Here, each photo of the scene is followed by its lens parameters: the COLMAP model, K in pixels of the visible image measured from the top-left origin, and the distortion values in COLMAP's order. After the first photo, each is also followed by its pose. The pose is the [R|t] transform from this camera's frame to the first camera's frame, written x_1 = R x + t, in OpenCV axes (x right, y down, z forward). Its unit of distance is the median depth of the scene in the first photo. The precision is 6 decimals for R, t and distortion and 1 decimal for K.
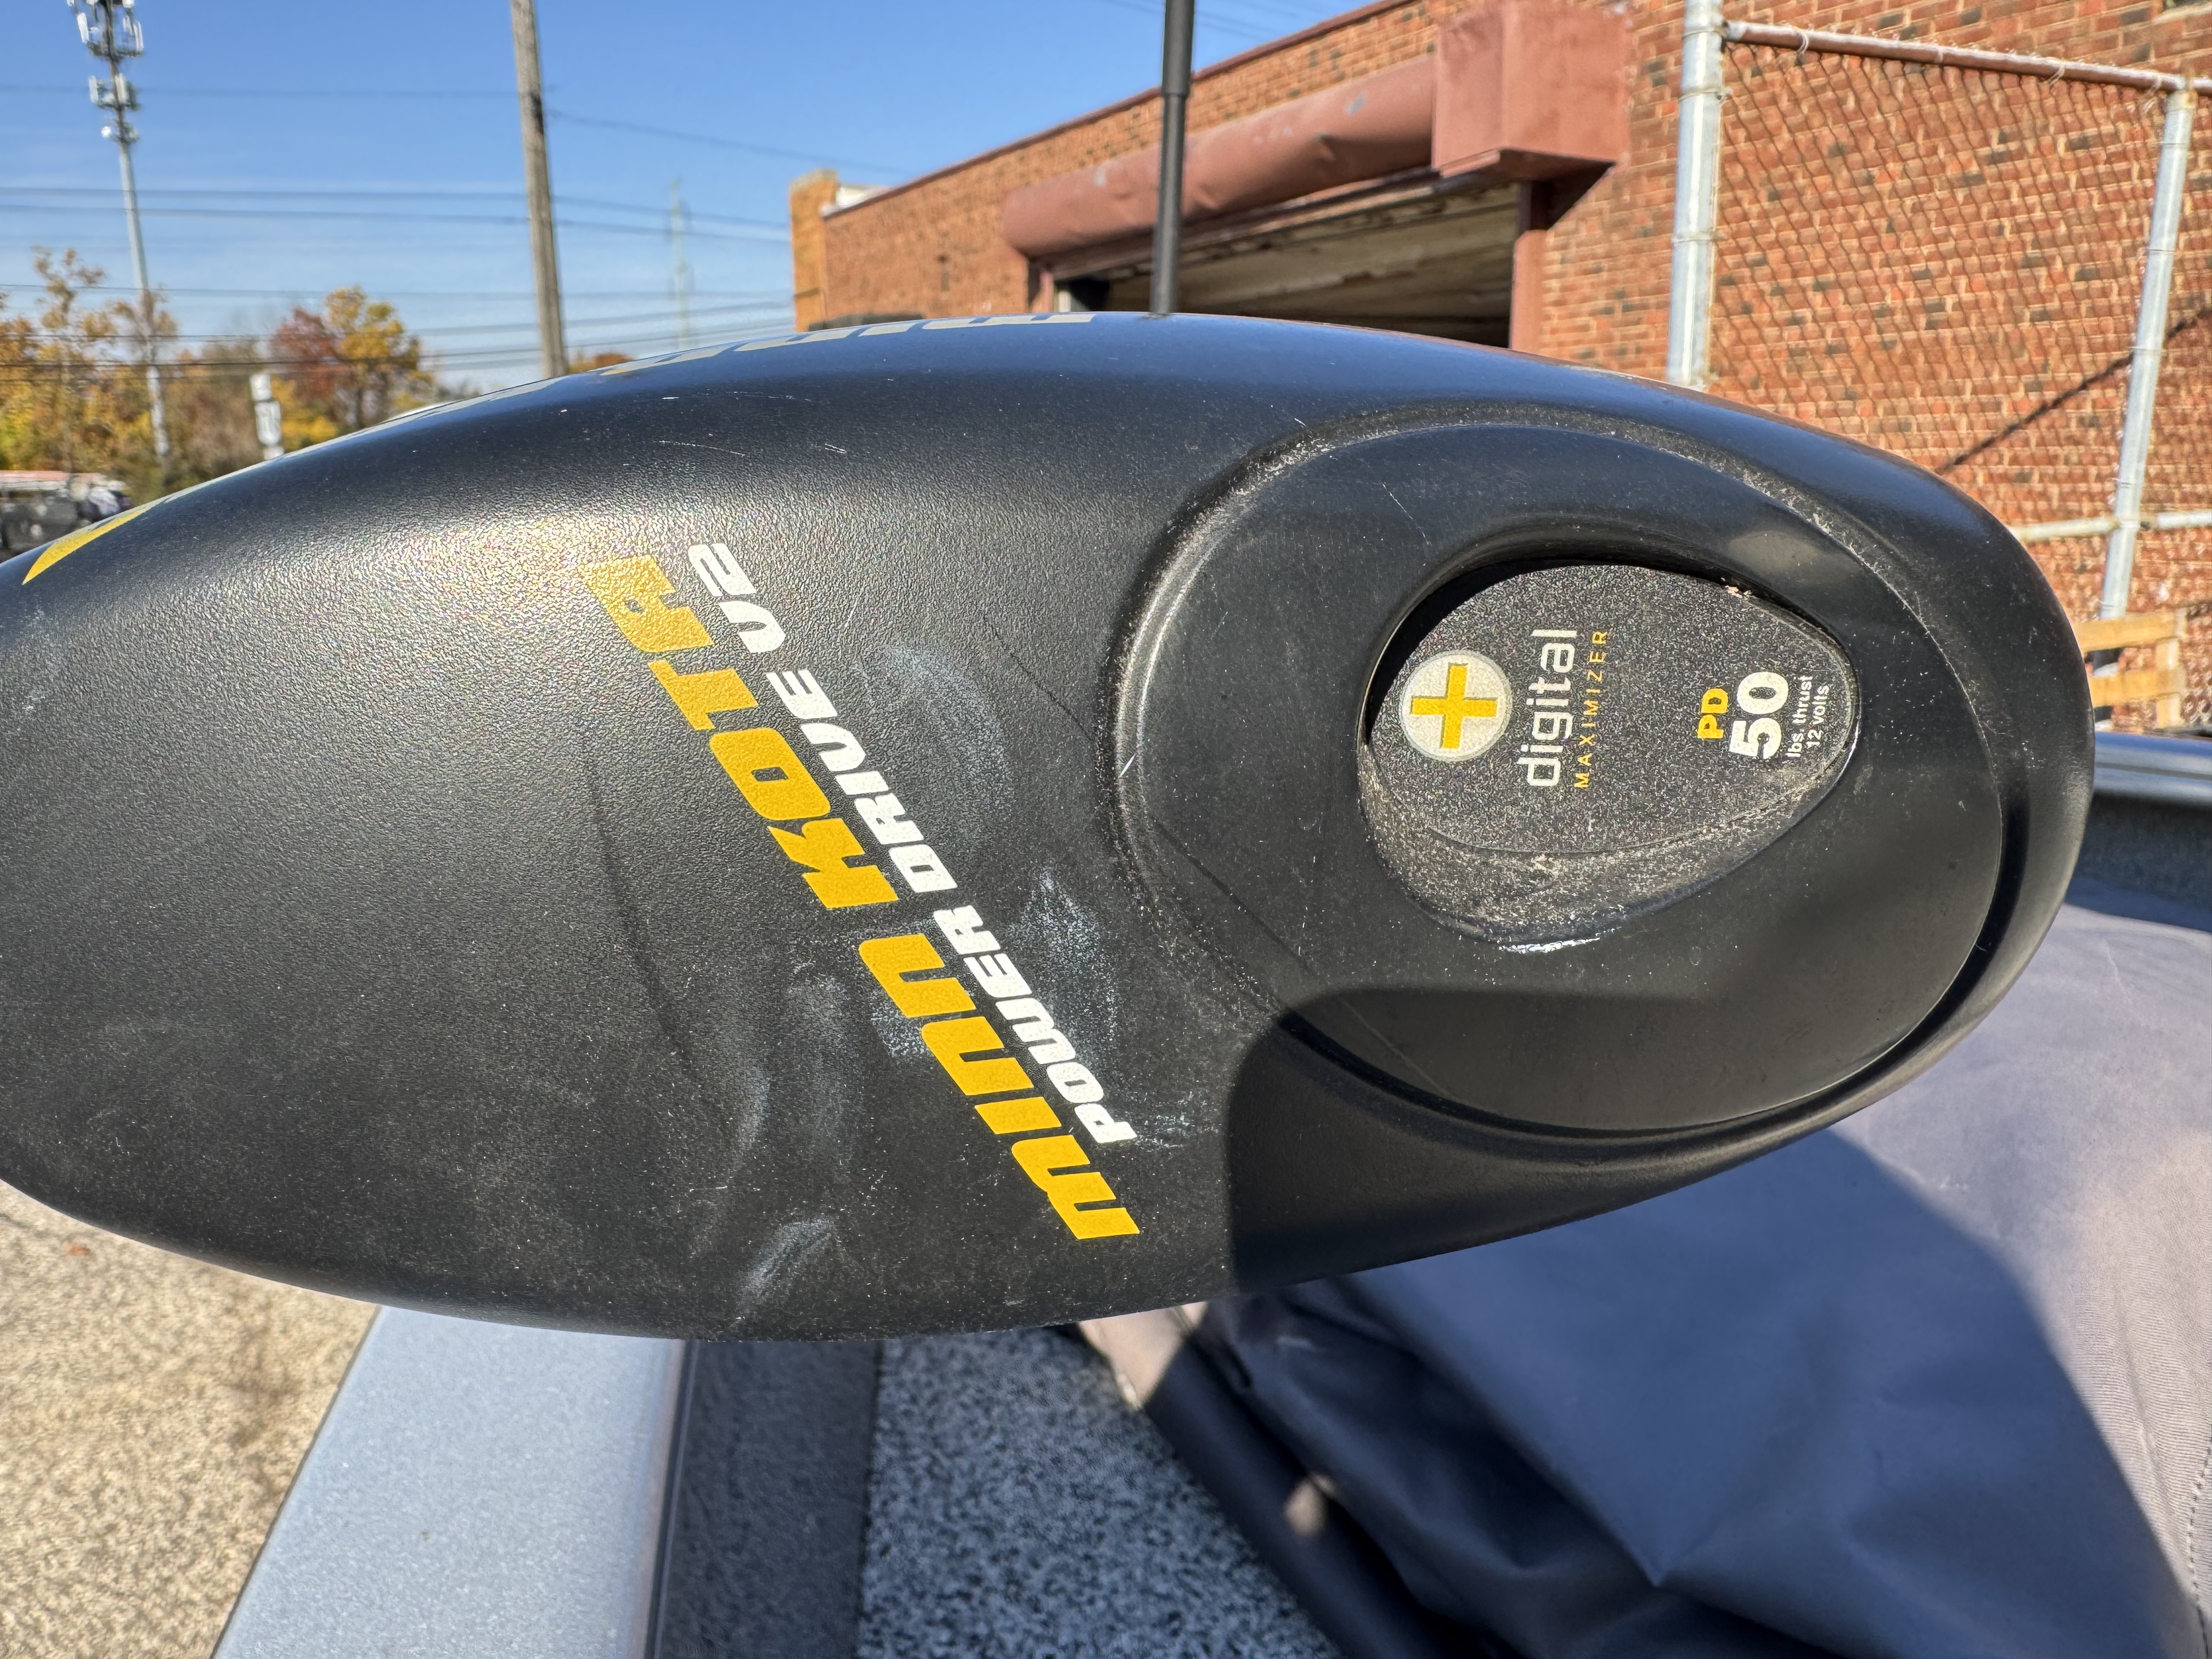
lens RADIAL K [[1551.8, 0, 968.6], [0, 1551.8, 834.4], [0, 0, 1]] dist [-0.011445, -0.001069]
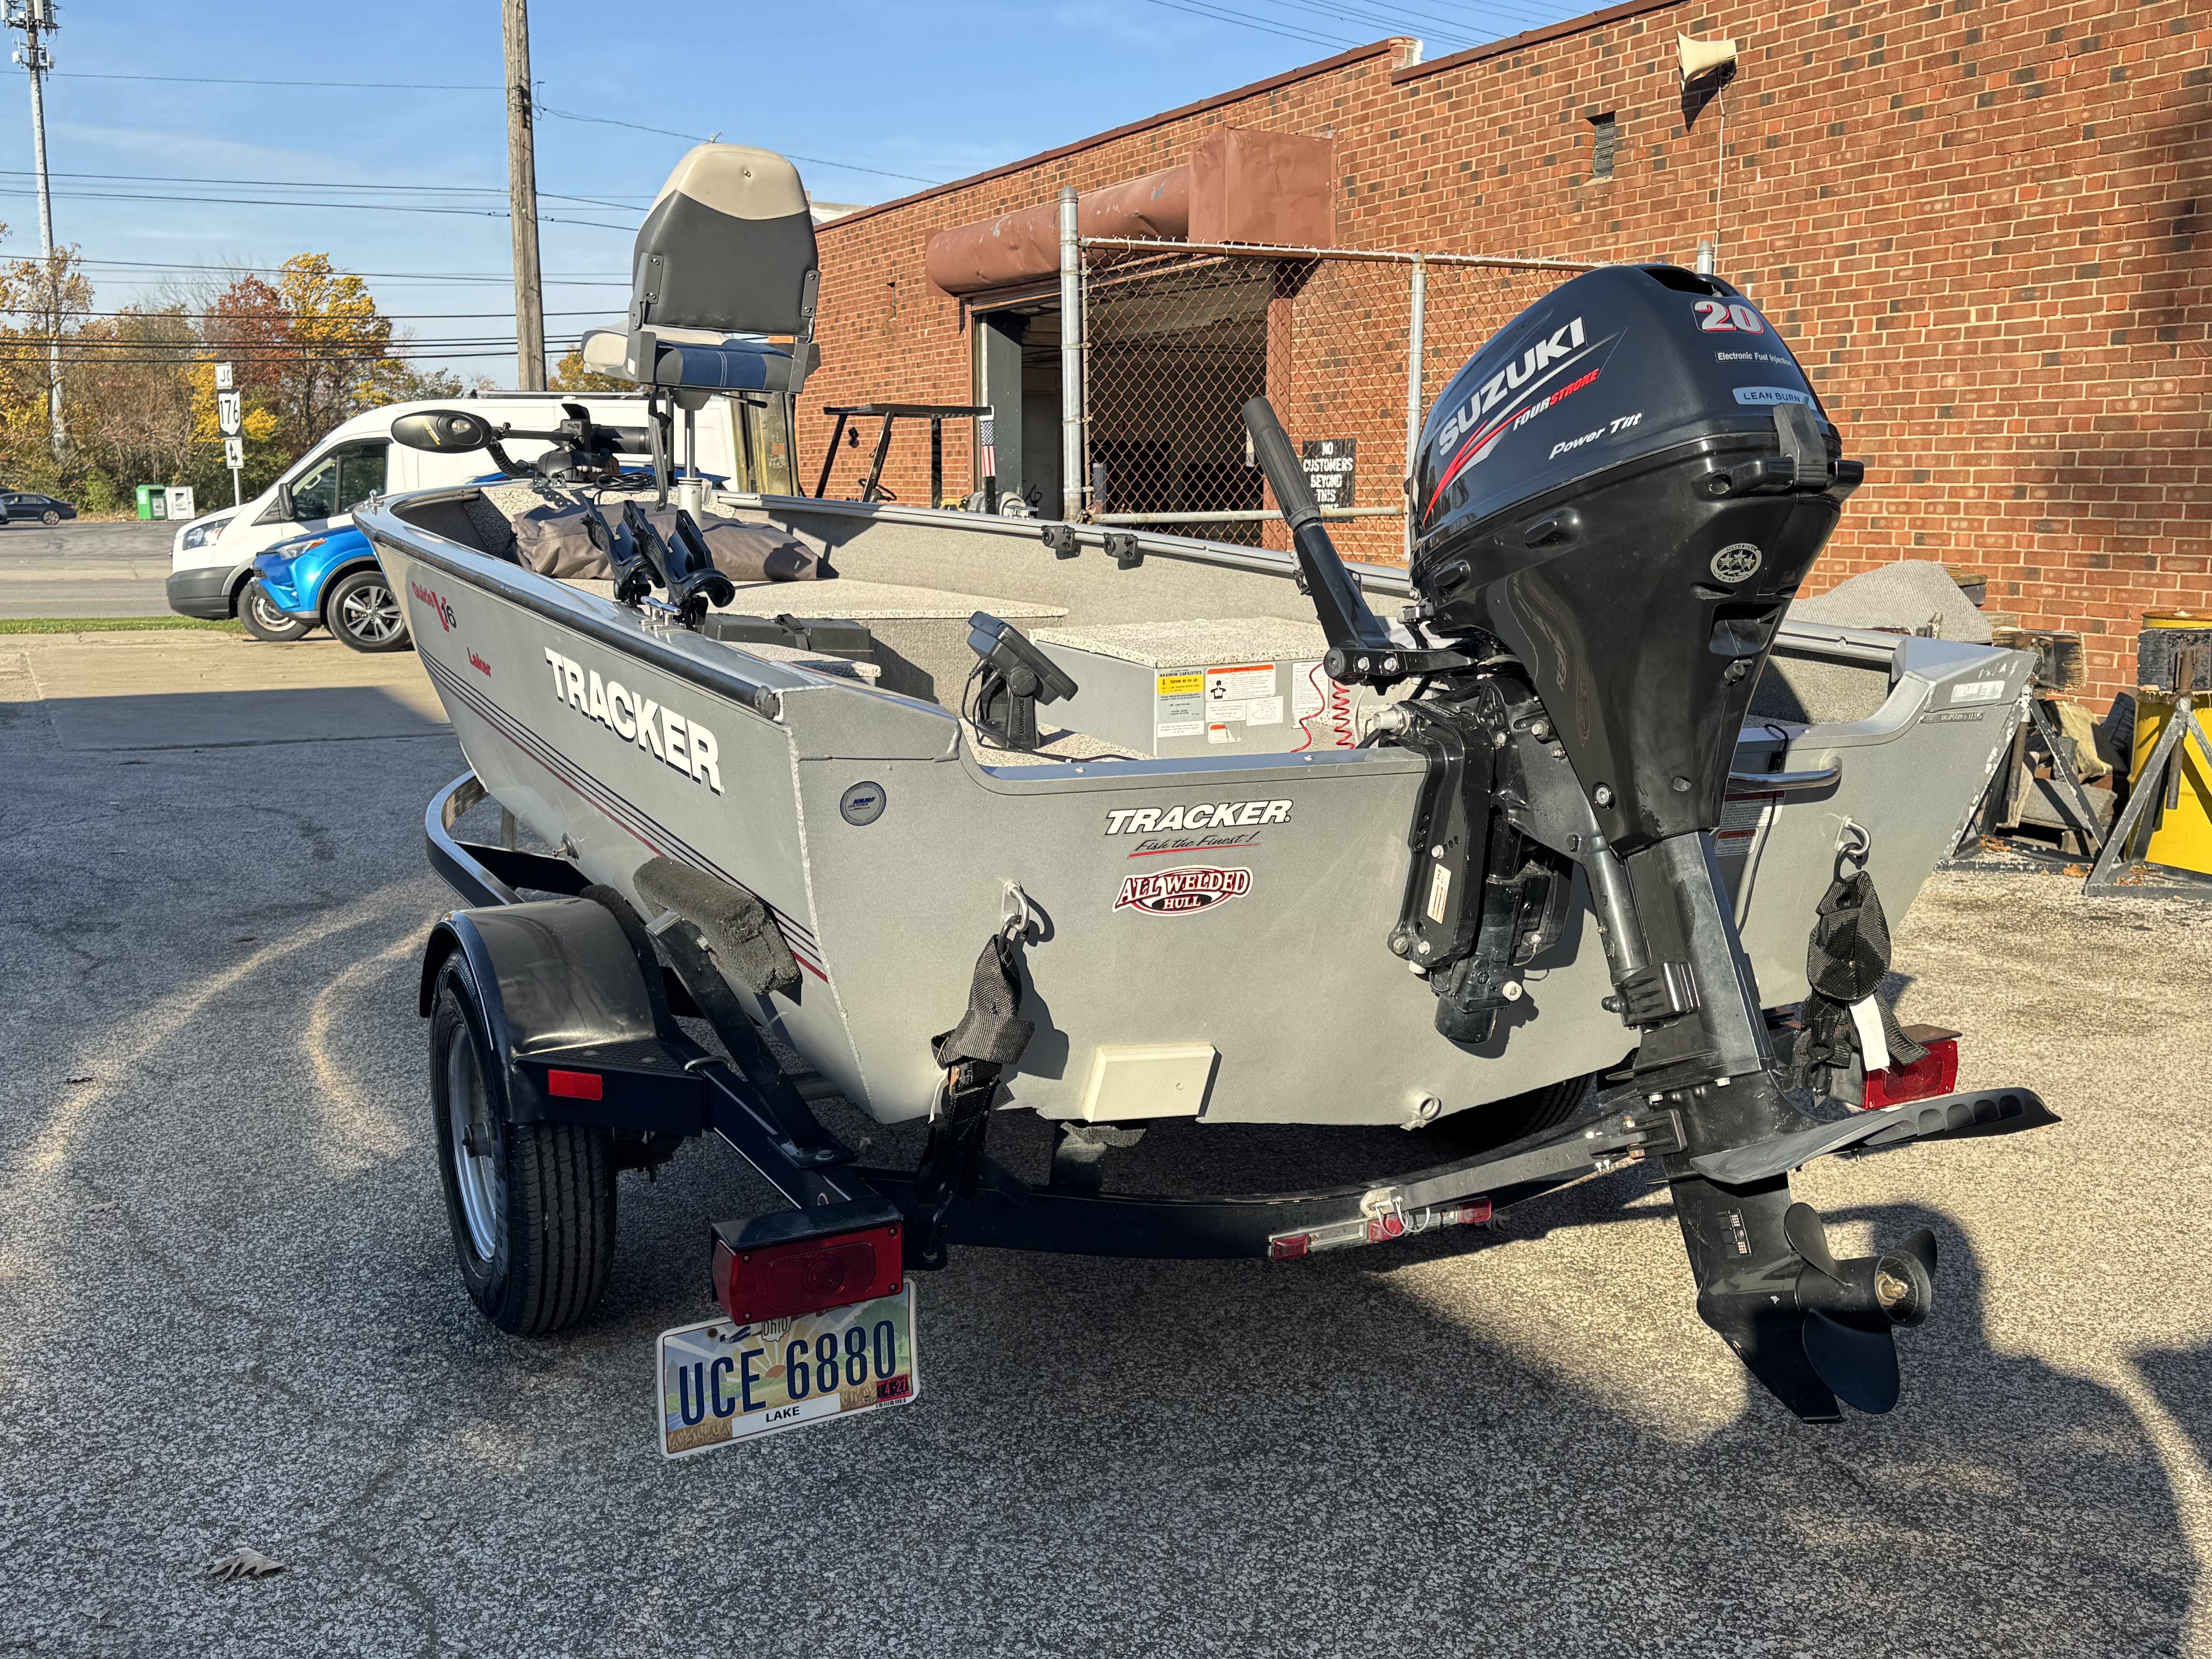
lens RADIAL K [[1985.6, 0, 1117.4], [0, 1985.6, 851.0], [0, 0, 1]] dist [0.146231, -0.275162]
pose [[0.999458, 0.027439, 0.018174, 0.159978], [-0.026300, 0.997840, -0.060195, 0.126347], [-0.019786, 0.059684, 0.998021, -0.469193]]
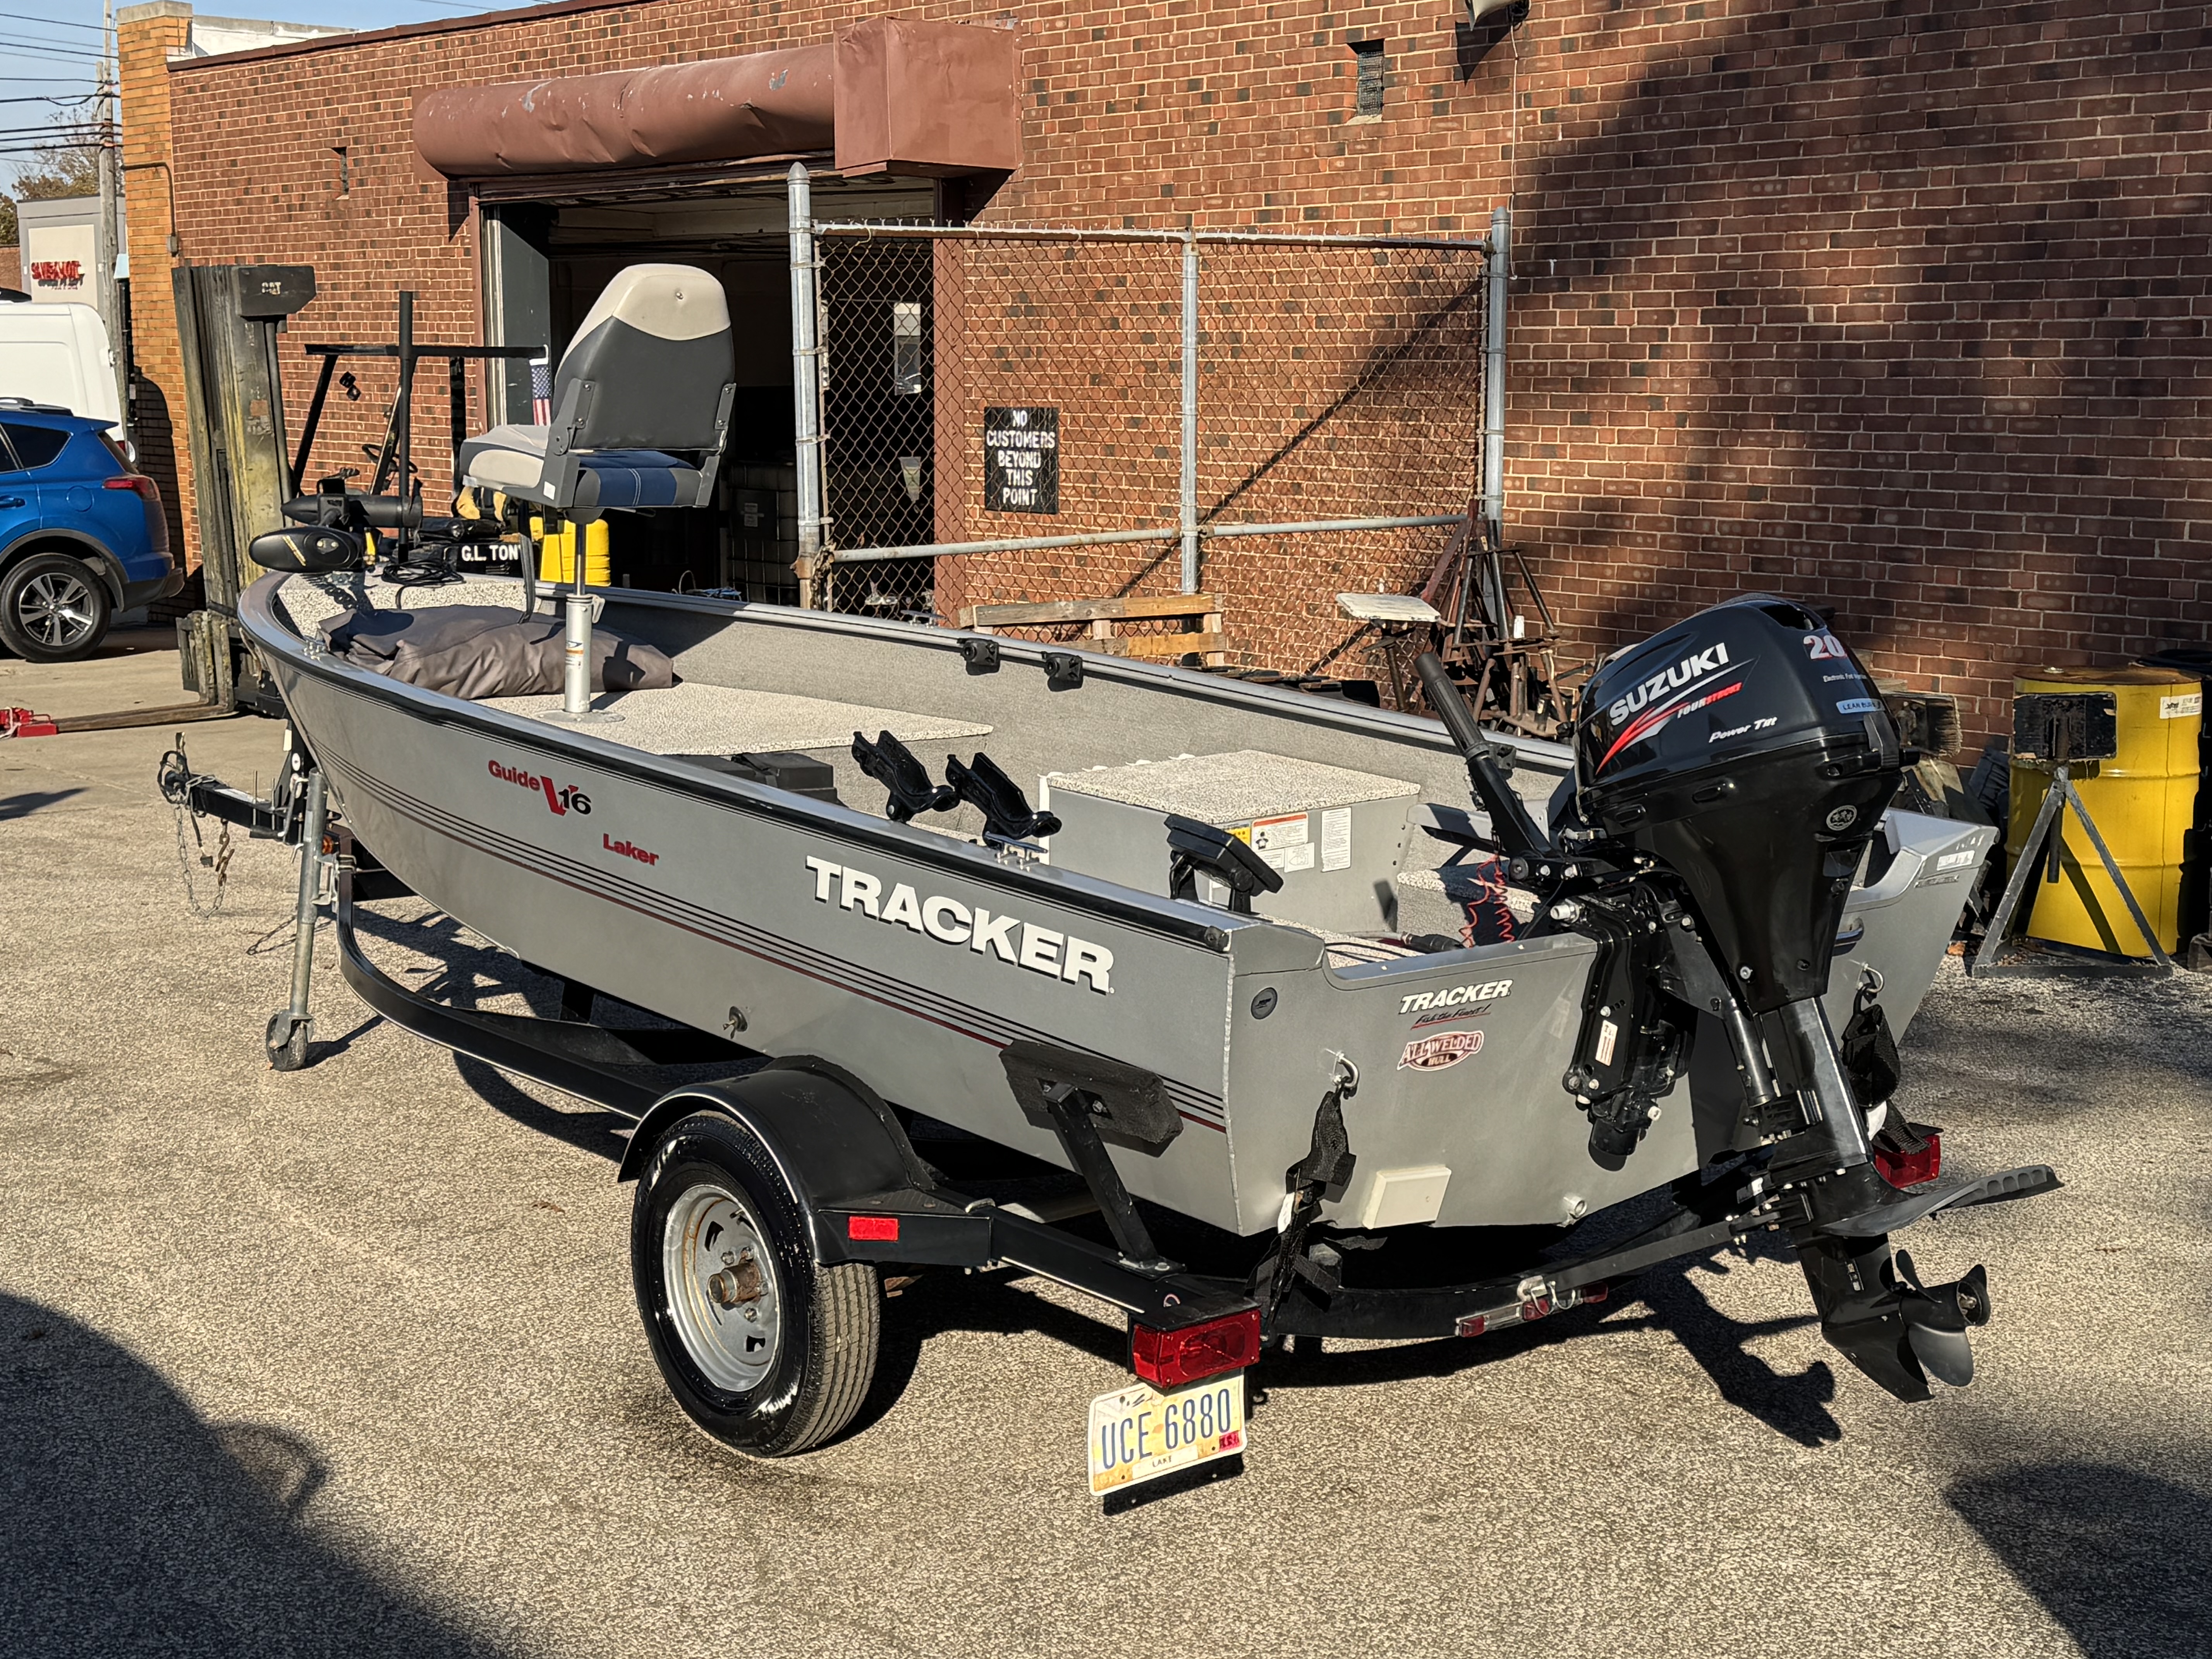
lens RADIAL K [[3036.2, 0, 1093.0], [0, 3036.2, 830.0], [0, 0, 1]] dist [0.148445, -0.070018]
pose [[0.977286, -0.001883, 0.211916, 0.029136], [0.019938, 0.996342, -0.083091, 0.121324], [-0.210984, 0.085429, 0.973749, -0.674983]]
